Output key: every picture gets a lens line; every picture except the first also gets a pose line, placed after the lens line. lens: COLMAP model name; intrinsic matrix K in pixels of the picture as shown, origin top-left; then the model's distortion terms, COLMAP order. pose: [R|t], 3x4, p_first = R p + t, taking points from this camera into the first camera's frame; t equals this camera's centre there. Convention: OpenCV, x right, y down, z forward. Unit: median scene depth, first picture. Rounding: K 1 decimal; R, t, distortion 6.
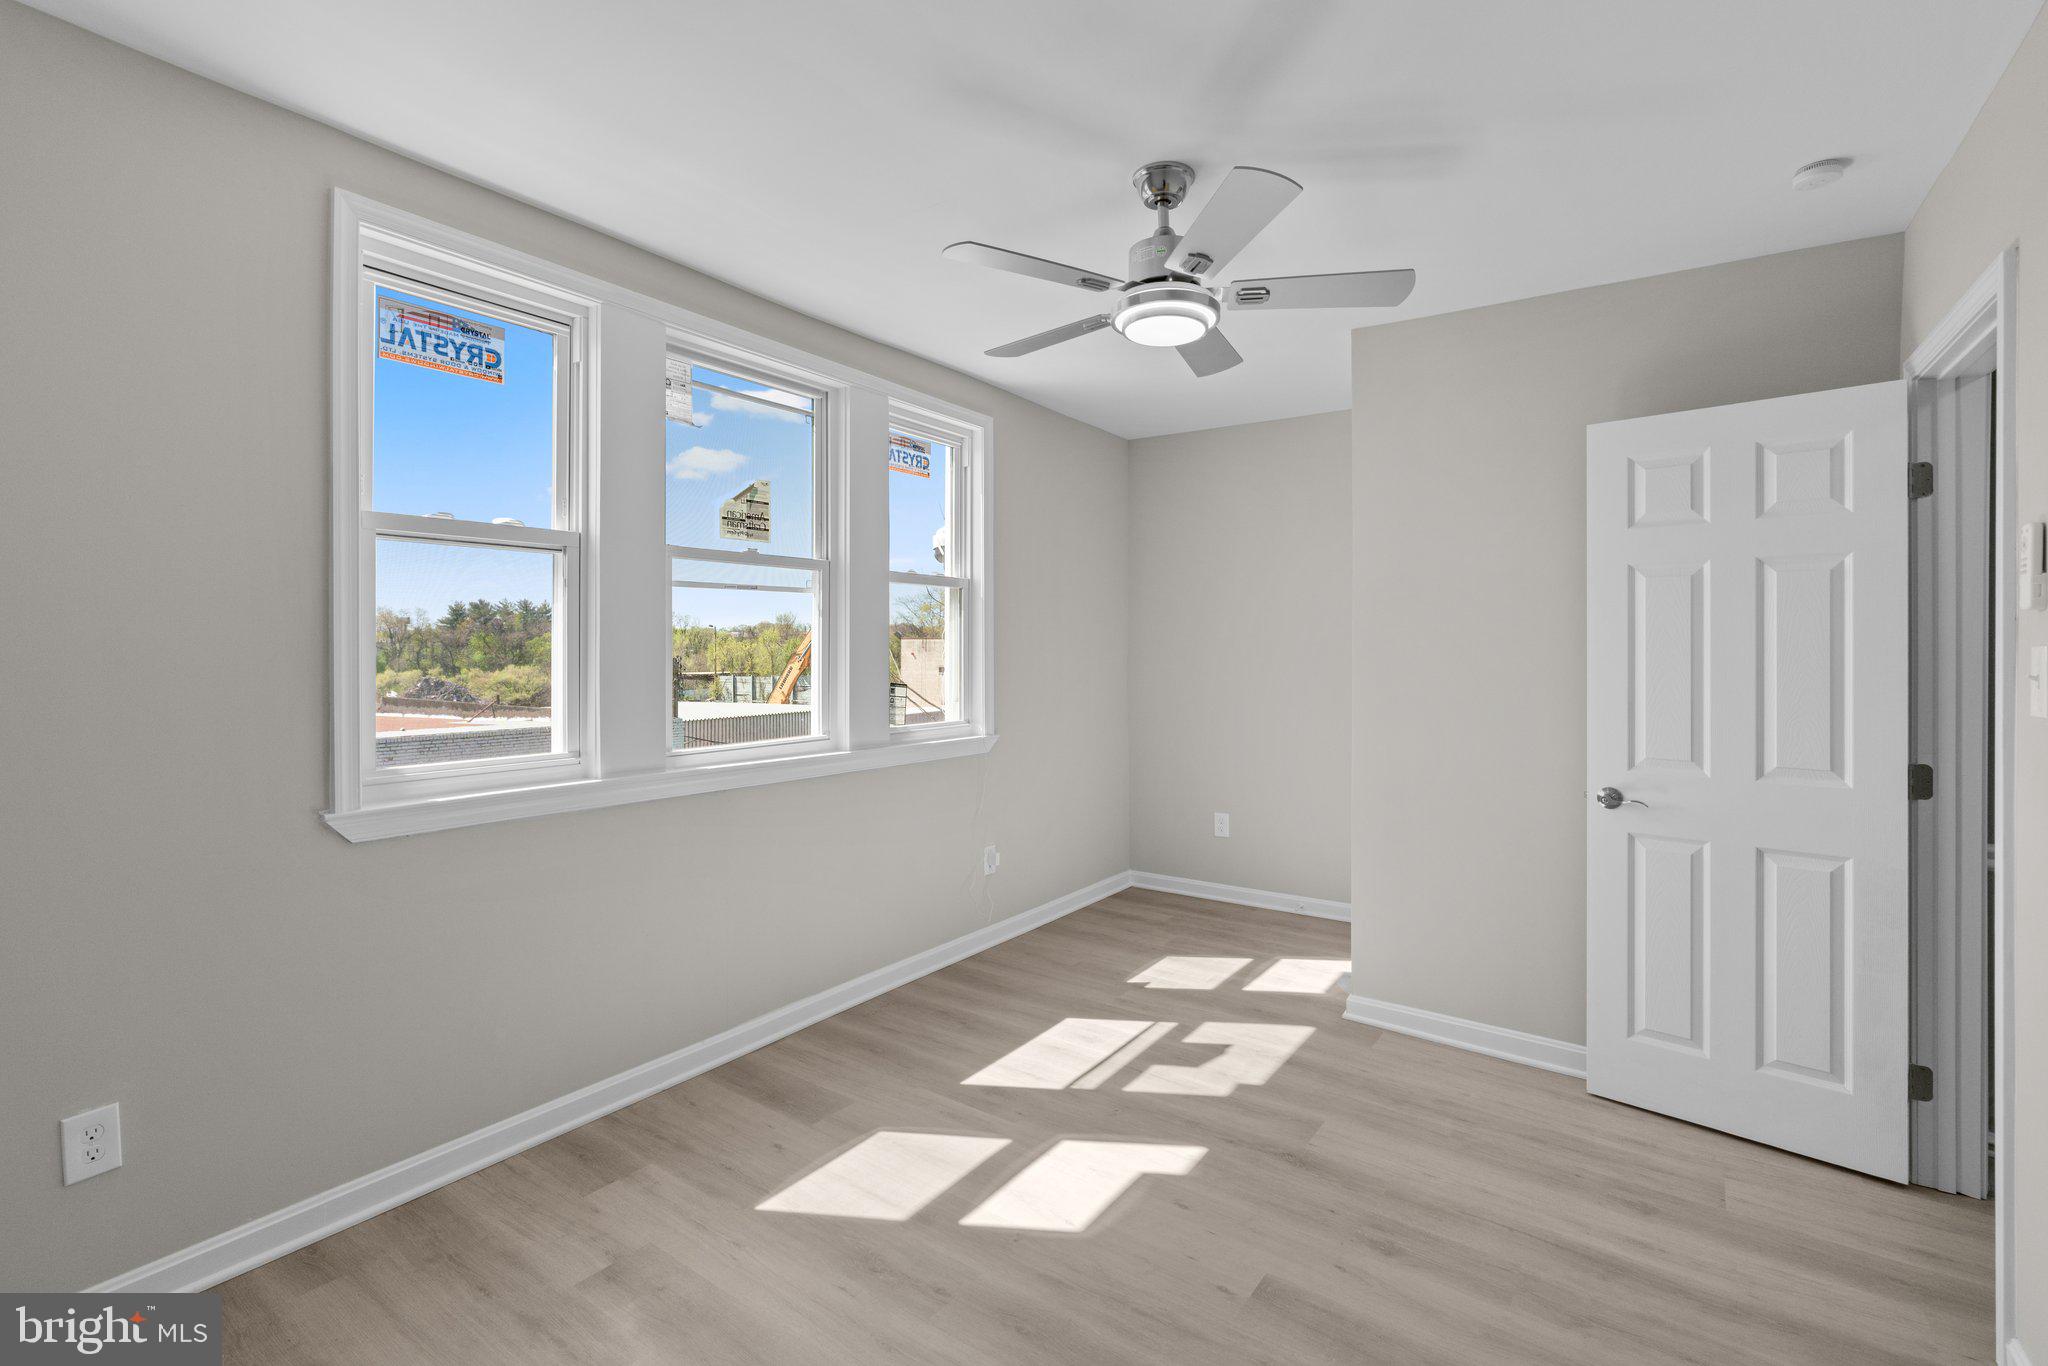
lens RADIAL K [[953.2, 0, 1026.3], [0, 953.2, 648.3], [0, 0, 1]] dist [0.000637, 0.000506]
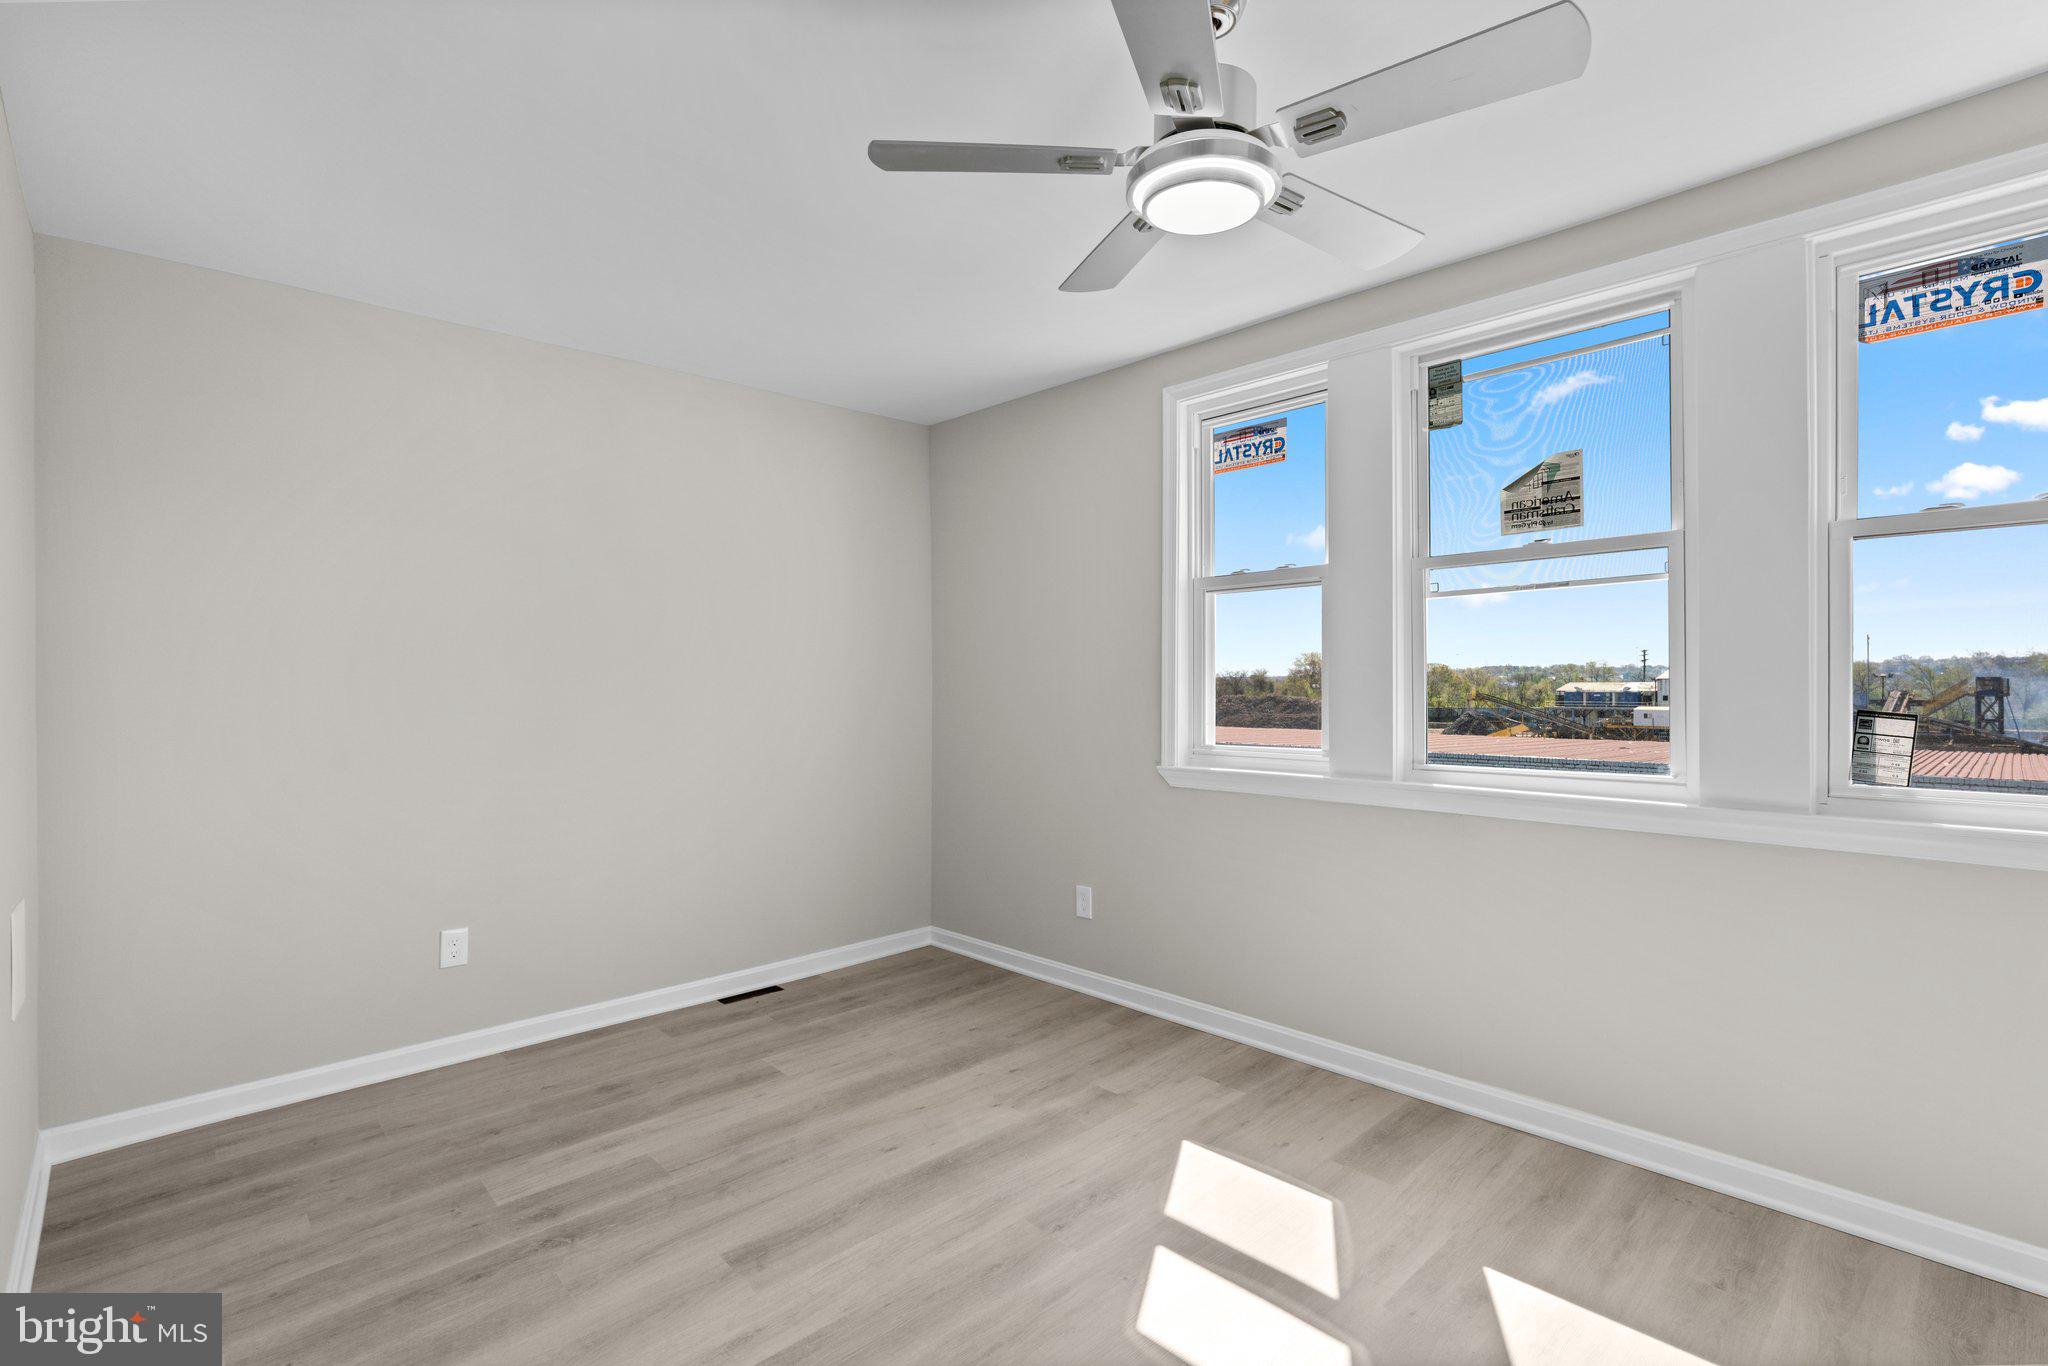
lens RADIAL K [[935.2, 0, 1024.0], [0, 935.2, 683.0], [0, 0, 1]] dist [0.001108, 0.000587]
pose [[-0.197987, -0.004848, -0.980193, 0.663971], [0.003566, 0.999978, -0.005666, 0.026418], [0.980198, -0.004617, -0.197965, 0.785440]]
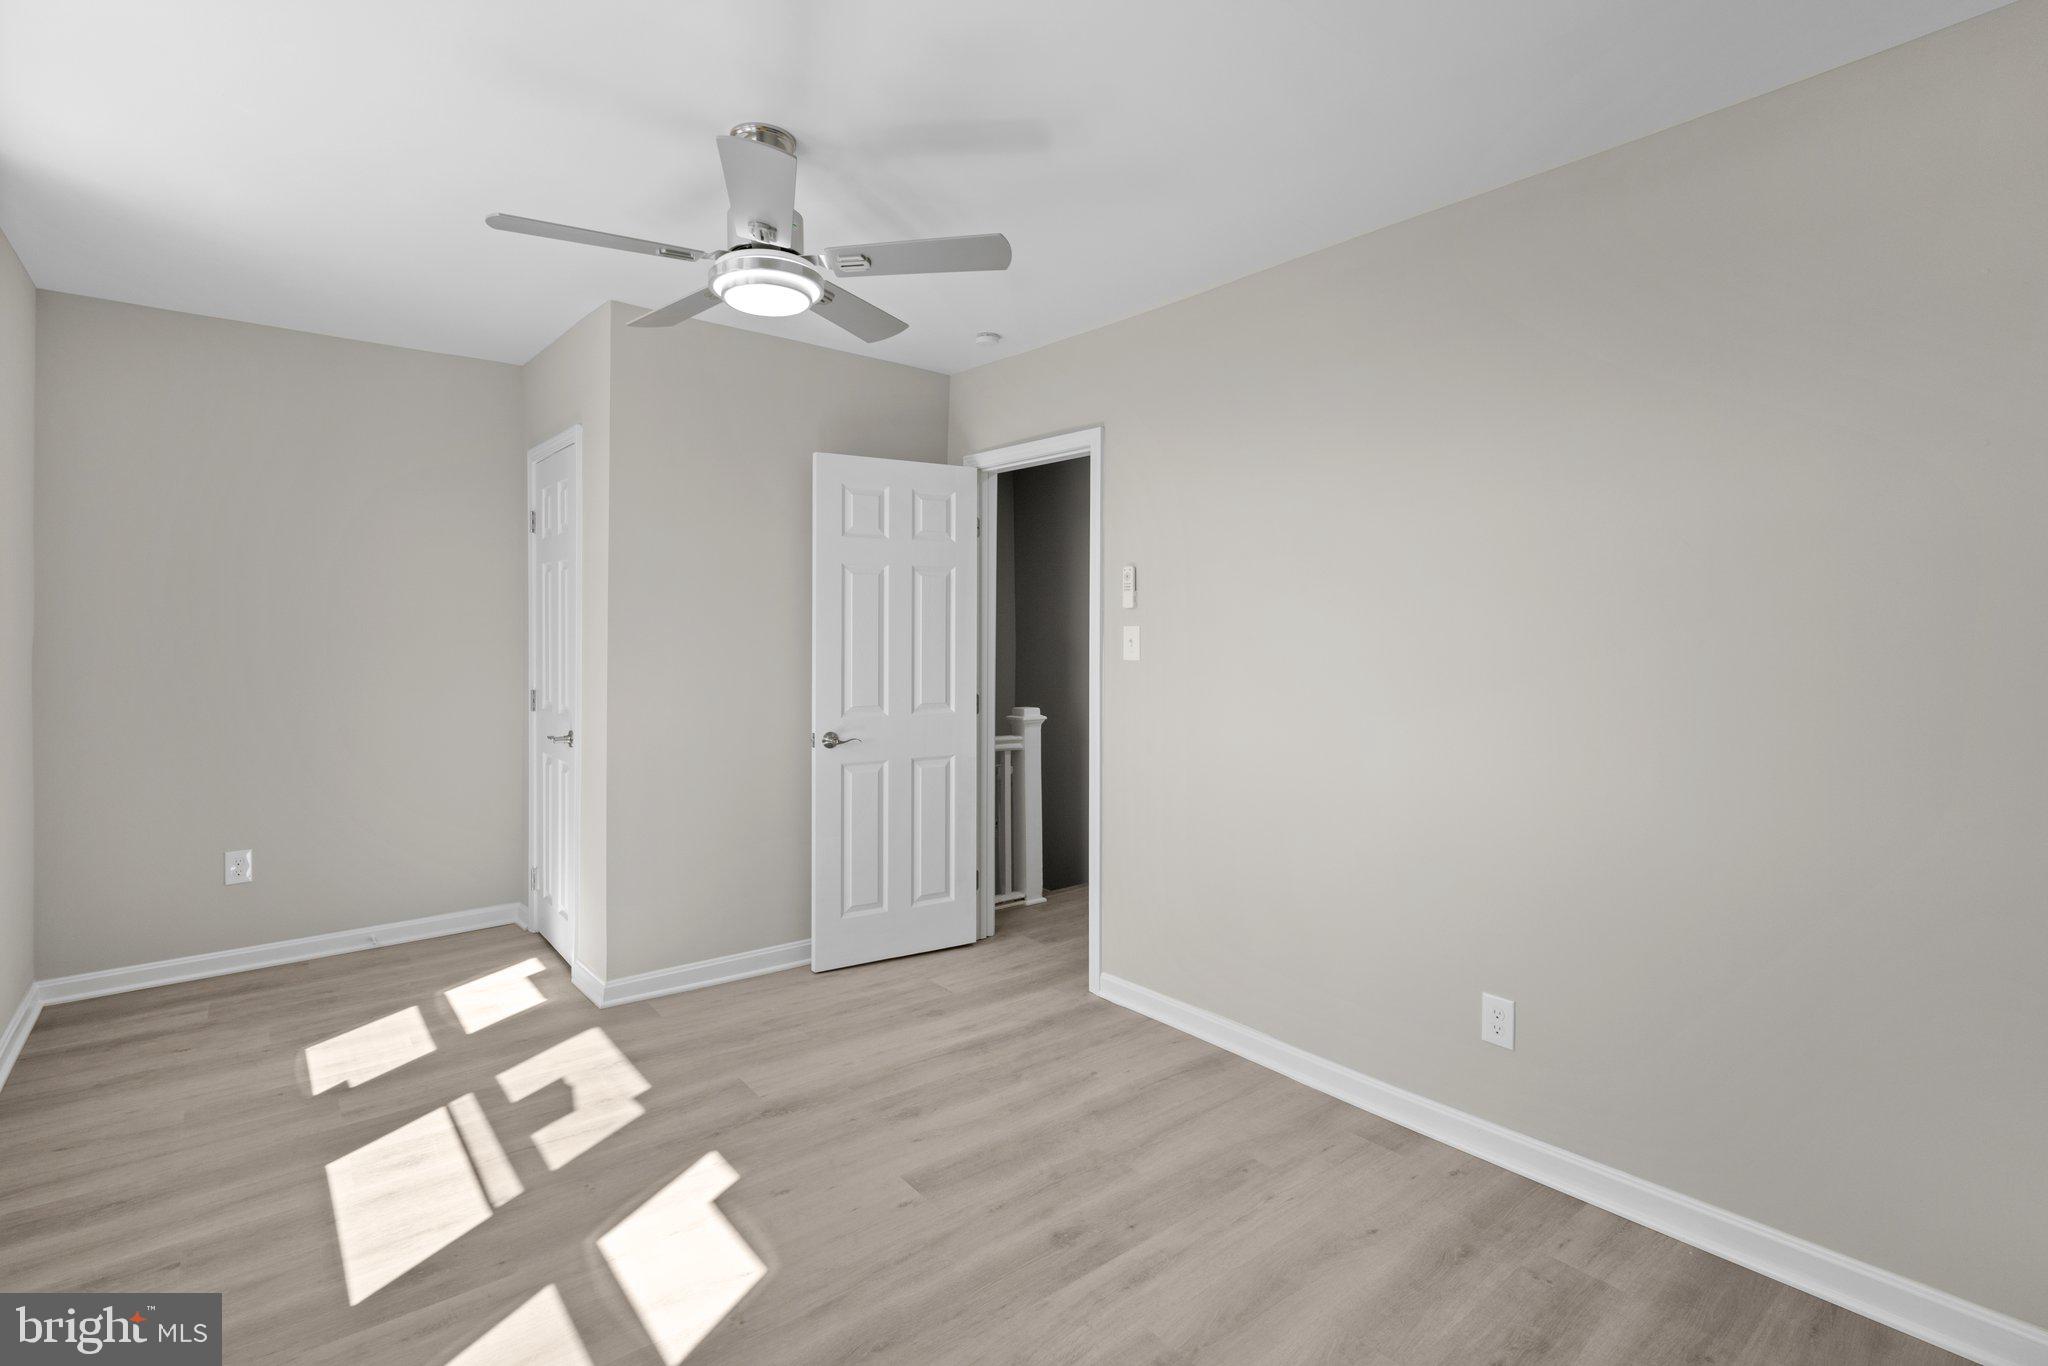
lens RADIAL K [[943.1, 0, 1025.9], [0, 943.1, 621.8], [0, 0, 1]] dist [-0.001453, -0.000044]
pose [[0.260055, 0.003860, 0.965586, -0.550201], [-0.003589, 0.999989, -0.003031, -0.002498], [-0.965587, -0.002677, 0.260066, 0.388856]]
